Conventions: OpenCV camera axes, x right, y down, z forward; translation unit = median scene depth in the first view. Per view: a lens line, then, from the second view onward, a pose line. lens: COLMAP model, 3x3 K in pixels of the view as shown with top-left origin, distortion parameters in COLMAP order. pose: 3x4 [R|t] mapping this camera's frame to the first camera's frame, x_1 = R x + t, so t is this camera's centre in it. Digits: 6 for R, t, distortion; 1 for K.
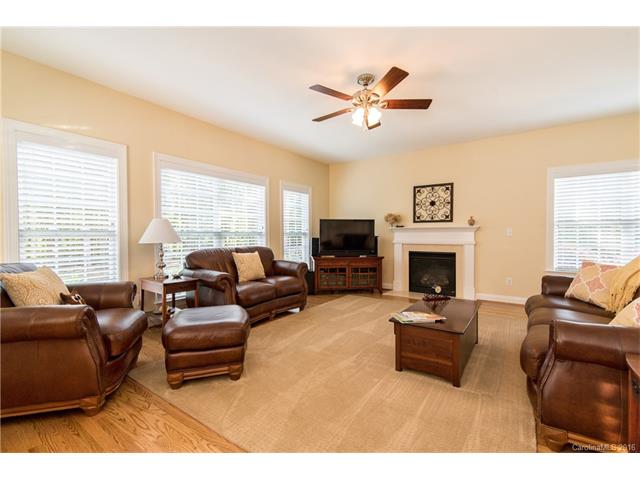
lens RADIAL K [[292.9, 0, 322.1], [0, 292.9, 239.6], [0, 0, 1]] dist [0.006154, 0.000319]
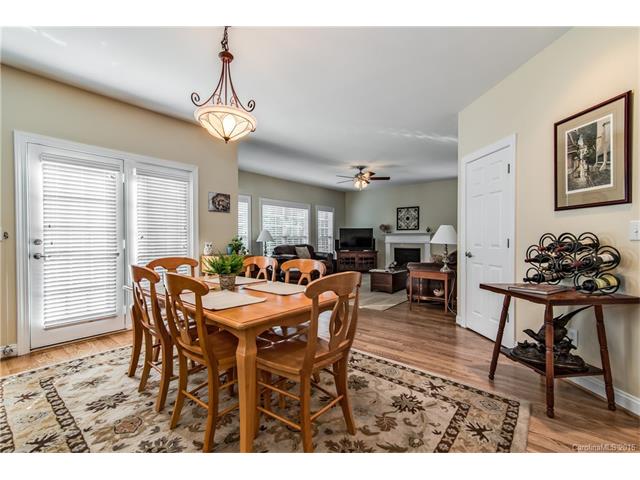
lens RADIAL K [[292.9, 0, 322.0], [0, 292.9, 241.4], [0, 0, 1]] dist [0.006154, 0.000319]
pose [[0.997816, -0.000072, -0.066052, 0.002694], [-0.000136, 0.999995, -0.003144, 0.011011], [0.066052, 0.003146, 0.997811, -0.693334]]
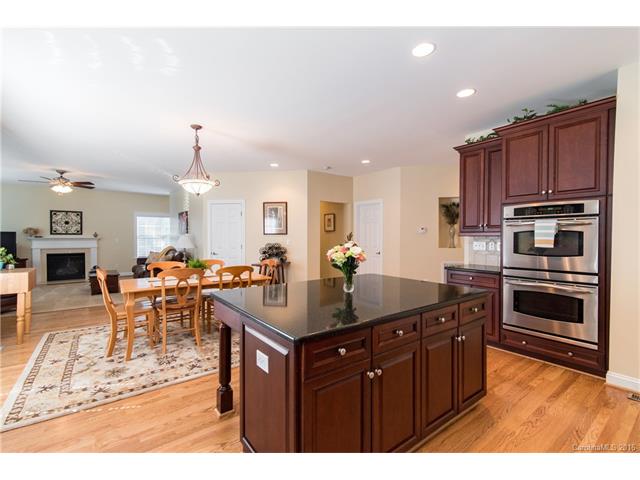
lens RADIAL K [[292.9, 0, 318.0], [0, 292.9, 240.5], [0, 0, 1]] dist [0.006154, 0.000319]
pose [[0.303341, -0.012830, 0.952796, -0.744940], [0.015383, 0.999845, 0.008566, -0.019794], [-0.952758, 0.012058, 0.303491, -0.796452]]
